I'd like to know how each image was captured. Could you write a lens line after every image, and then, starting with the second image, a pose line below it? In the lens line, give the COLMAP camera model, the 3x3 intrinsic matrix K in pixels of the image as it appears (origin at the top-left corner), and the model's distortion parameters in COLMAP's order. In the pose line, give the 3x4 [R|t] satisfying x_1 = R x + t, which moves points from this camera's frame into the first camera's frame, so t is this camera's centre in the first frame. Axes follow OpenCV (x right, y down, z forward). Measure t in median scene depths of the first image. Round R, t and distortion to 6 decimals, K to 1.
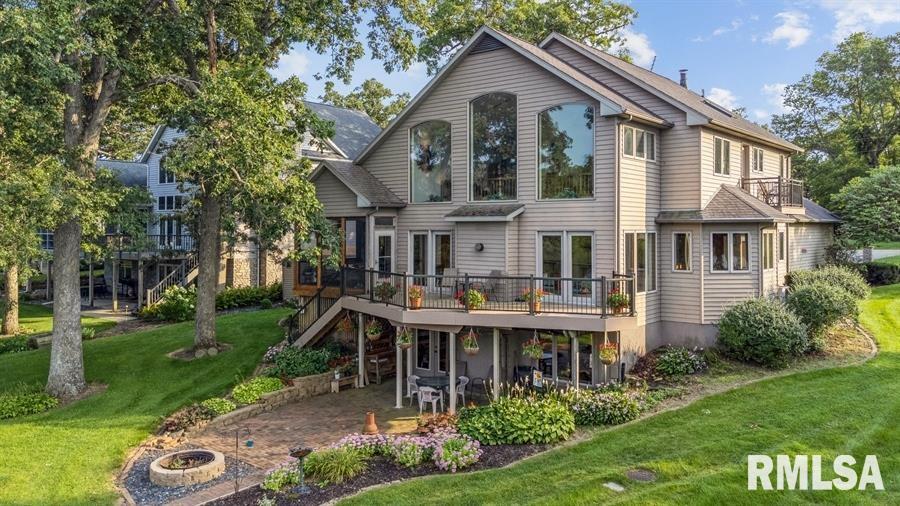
lens RADIAL K [[697.1, 0, 451.3], [0, 697.1, 223.6], [0, 0, 1]] dist [0.027821, 0.071467]
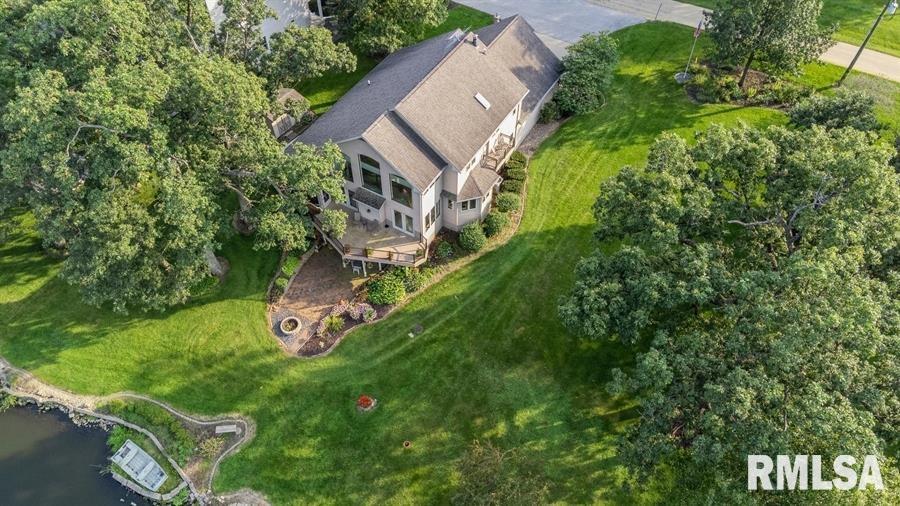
lens RADIAL K [[697.1, 0, 456.7], [0, 697.1, 258.3], [0, 0, 1]] dist [0.027821, 0.071467]
pose [[0.989461, -0.108456, 0.095939, 0.094839], [-0.004523, 0.639090, 0.769119, -1.772746], [-0.144729, -0.761447, 0.631864, -0.726386]]
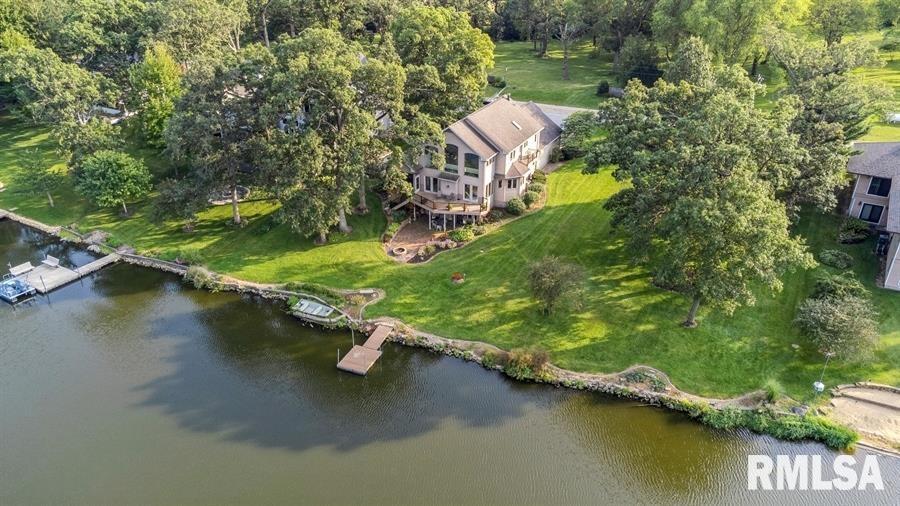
lens RADIAL K [[697.1, 0, 457.3], [0, 697.1, 252.2], [0, 0, 1]] dist [0.027821, 0.071467]
pose [[0.982295, -0.086237, 0.166313, -0.574551], [-0.002080, 0.882676, 0.469977, -1.442185], [-0.187330, -0.462002, 0.866869, -2.463659]]
